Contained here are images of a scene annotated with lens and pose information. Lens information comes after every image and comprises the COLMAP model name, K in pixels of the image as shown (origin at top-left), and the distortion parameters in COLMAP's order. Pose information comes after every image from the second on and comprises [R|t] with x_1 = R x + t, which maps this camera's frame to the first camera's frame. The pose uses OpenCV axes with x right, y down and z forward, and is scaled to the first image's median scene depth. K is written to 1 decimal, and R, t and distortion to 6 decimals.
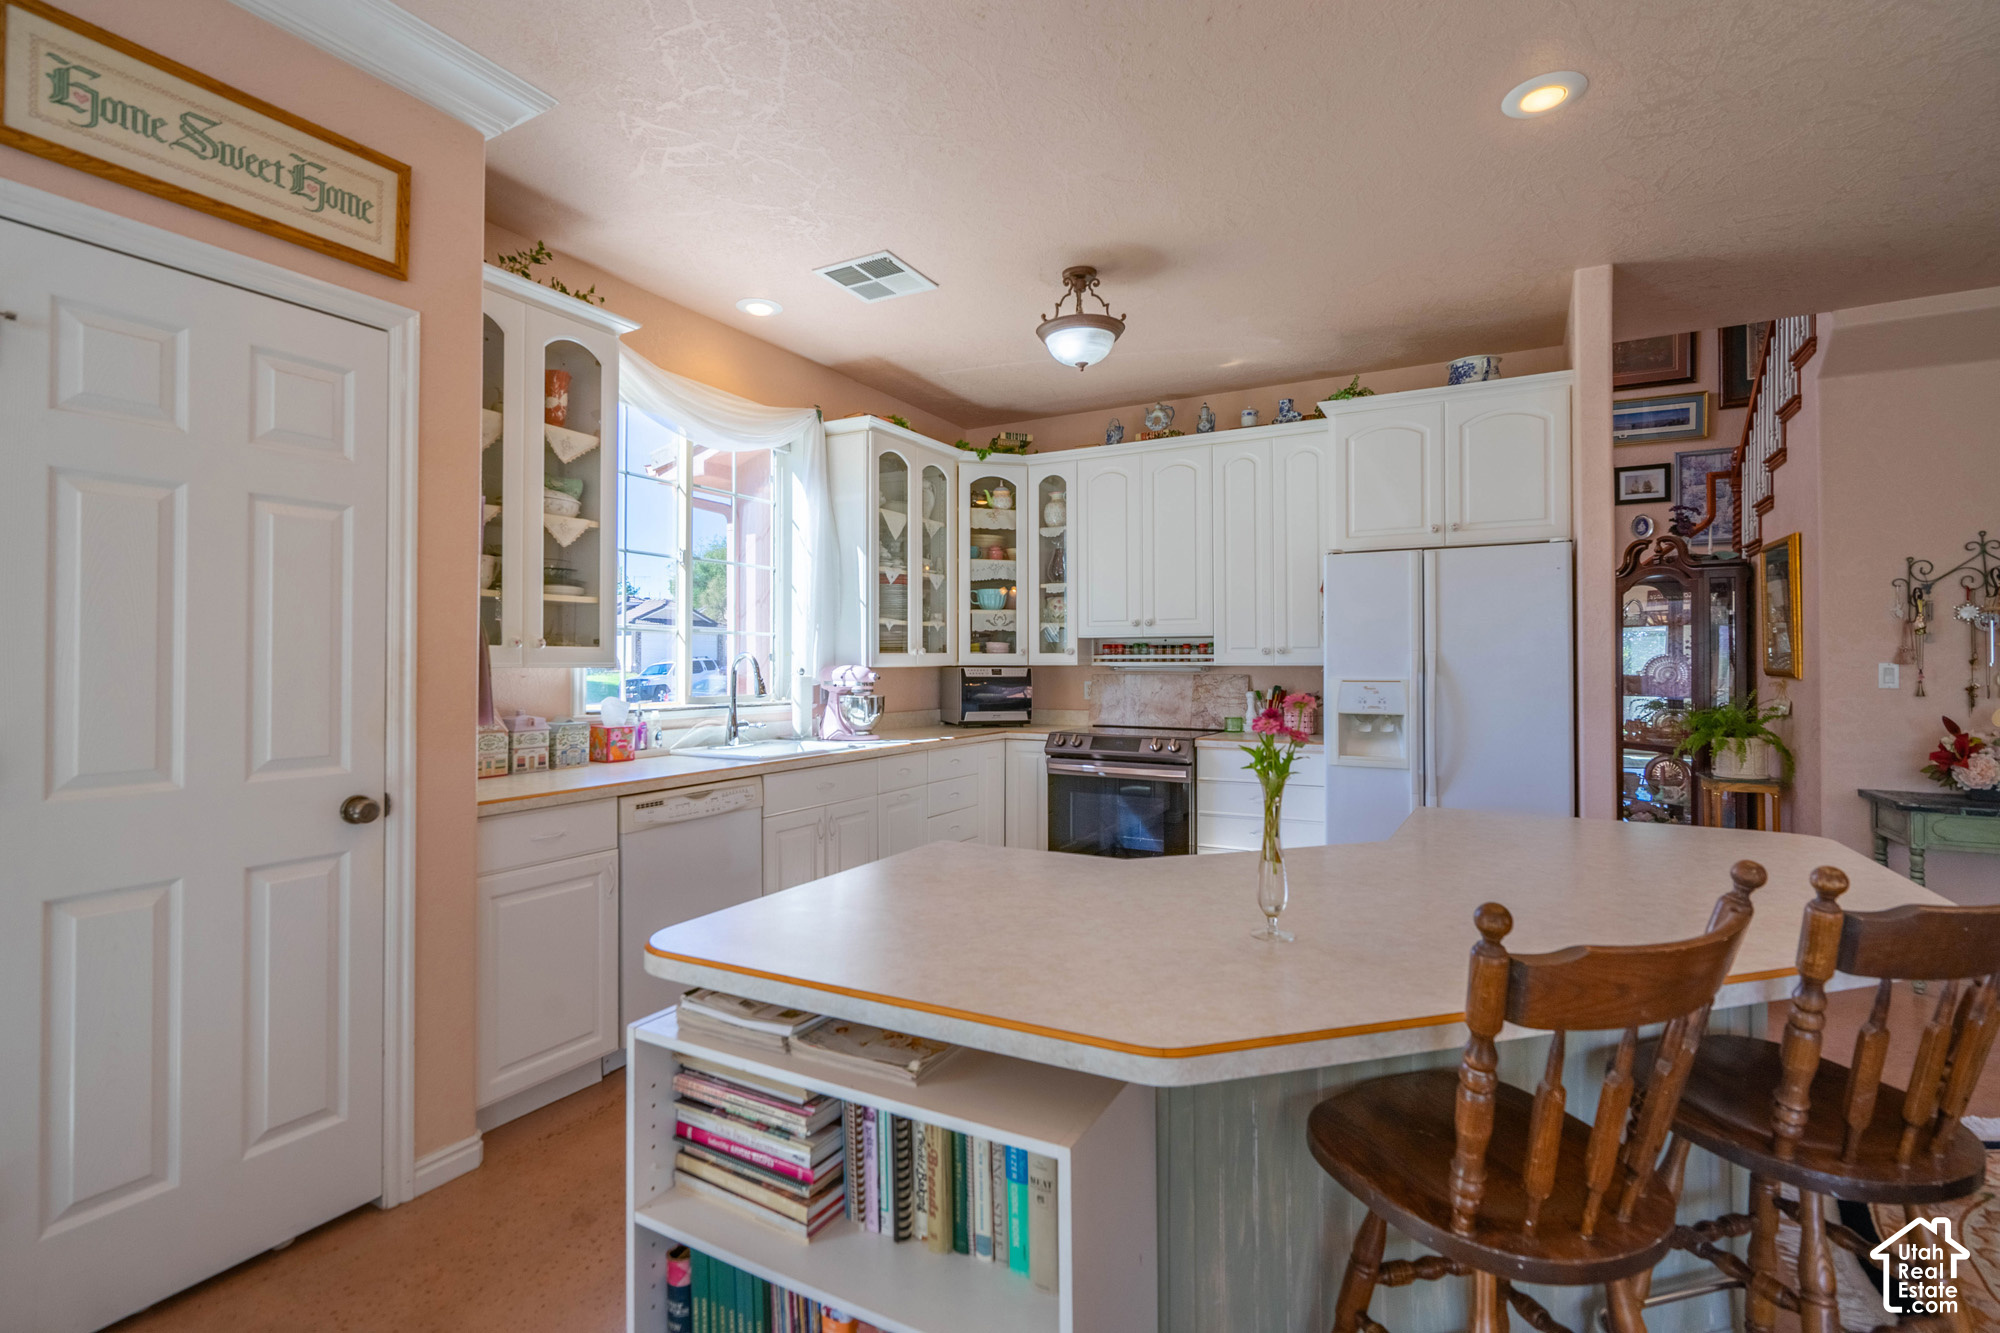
lens RADIAL K [[921.9, 0, 994.9], [0, 921.9, 658.8], [0, 0, 1]] dist [-0.005244, 0.002440]
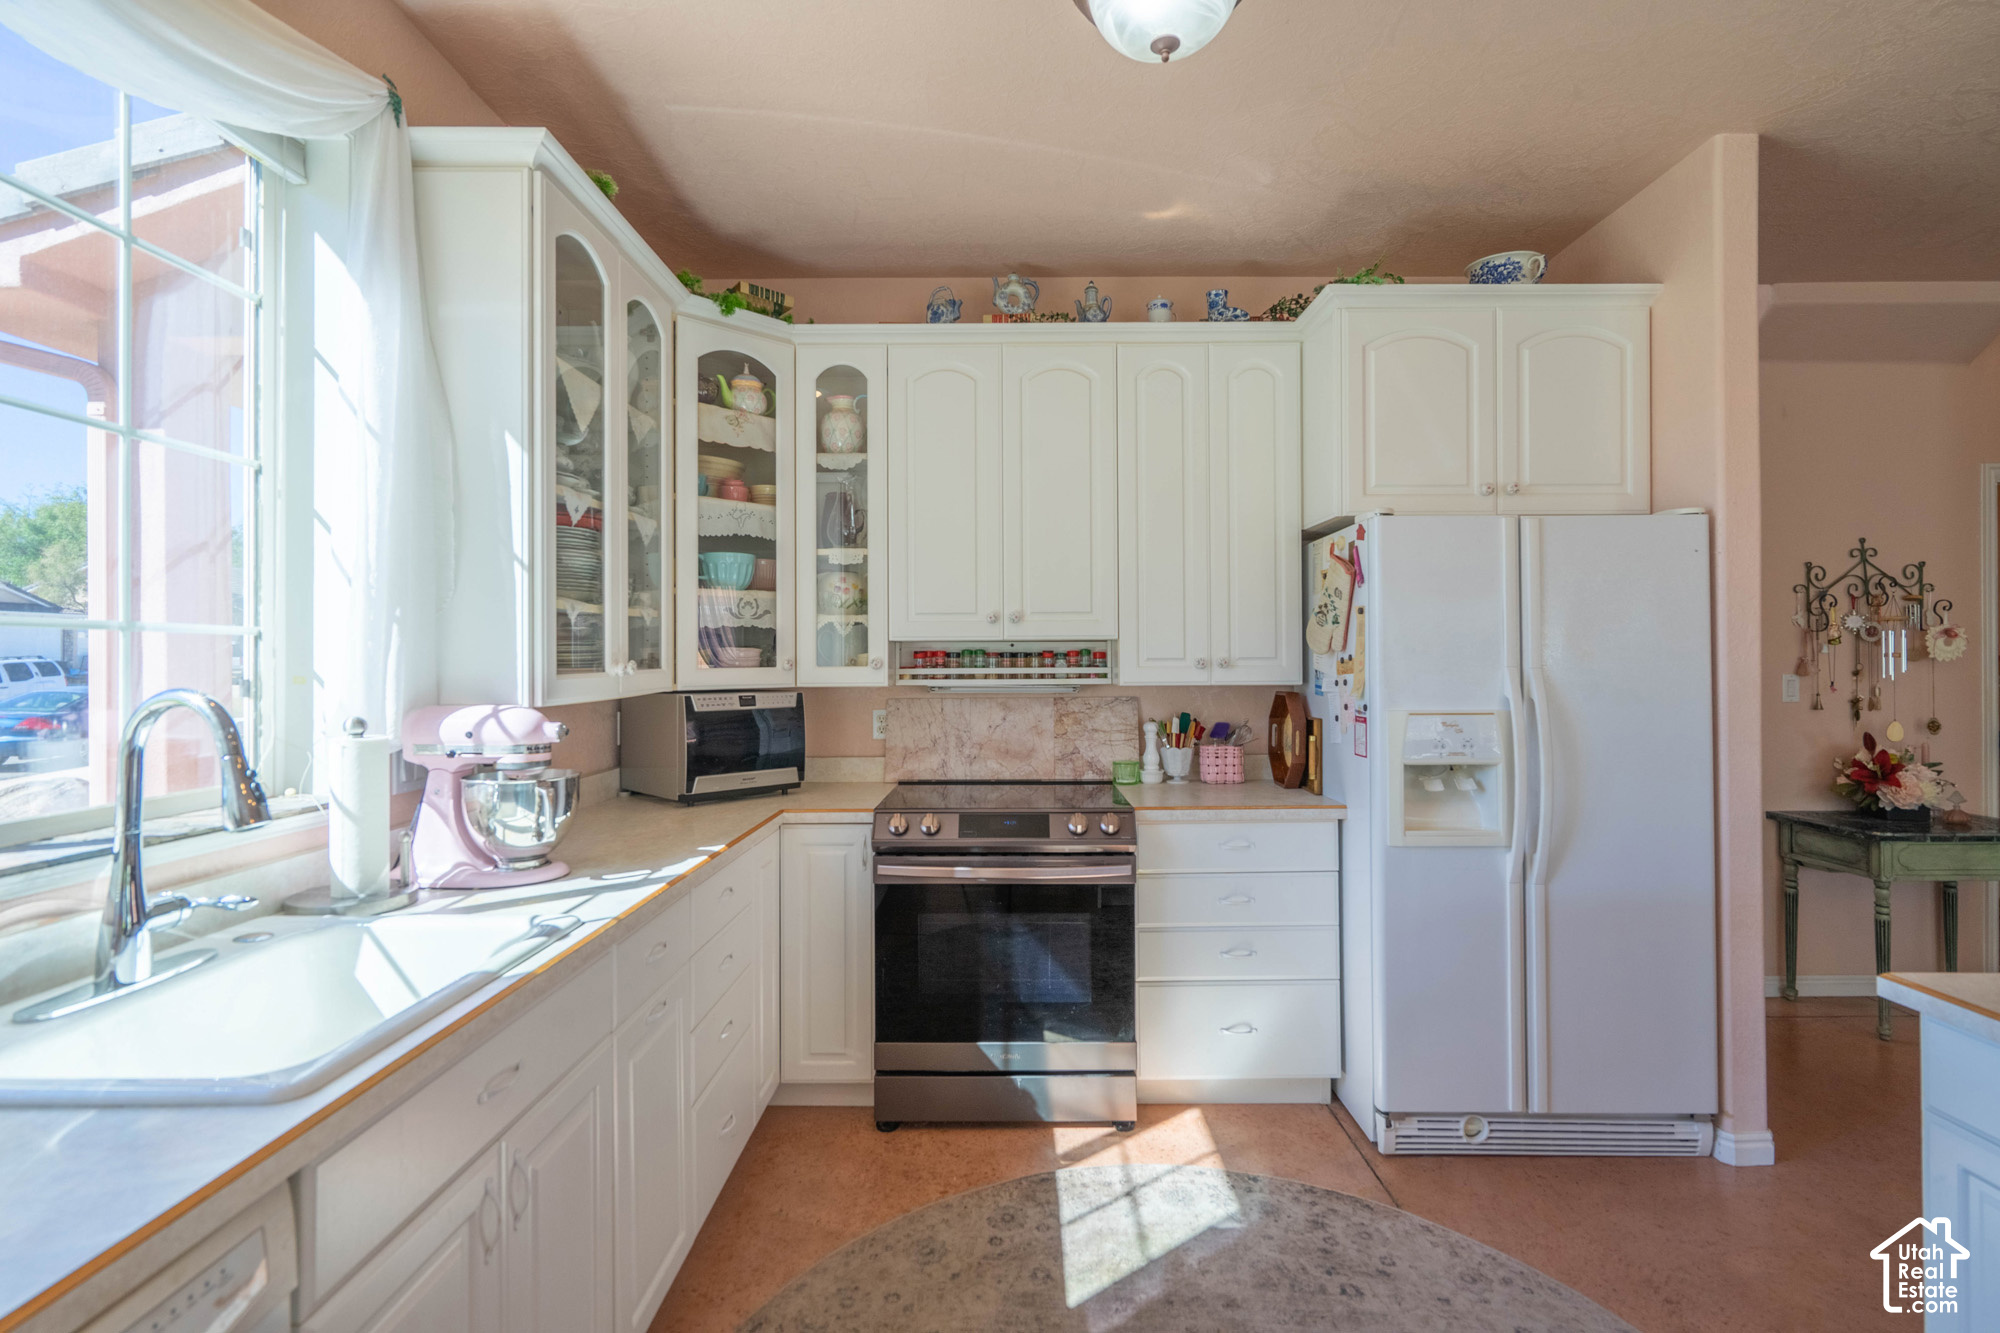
lens RADIAL K [[921.9, 0, 1011.6], [0, 921.9, 655.6], [0, 0, 1]] dist [-0.005244, 0.002440]
pose [[0.873282, -0.002874, 0.487207, -0.139729], [0.002779, 0.999996, 0.000917, -0.014263], [-0.487208, 0.000554, 0.873286, 0.463237]]
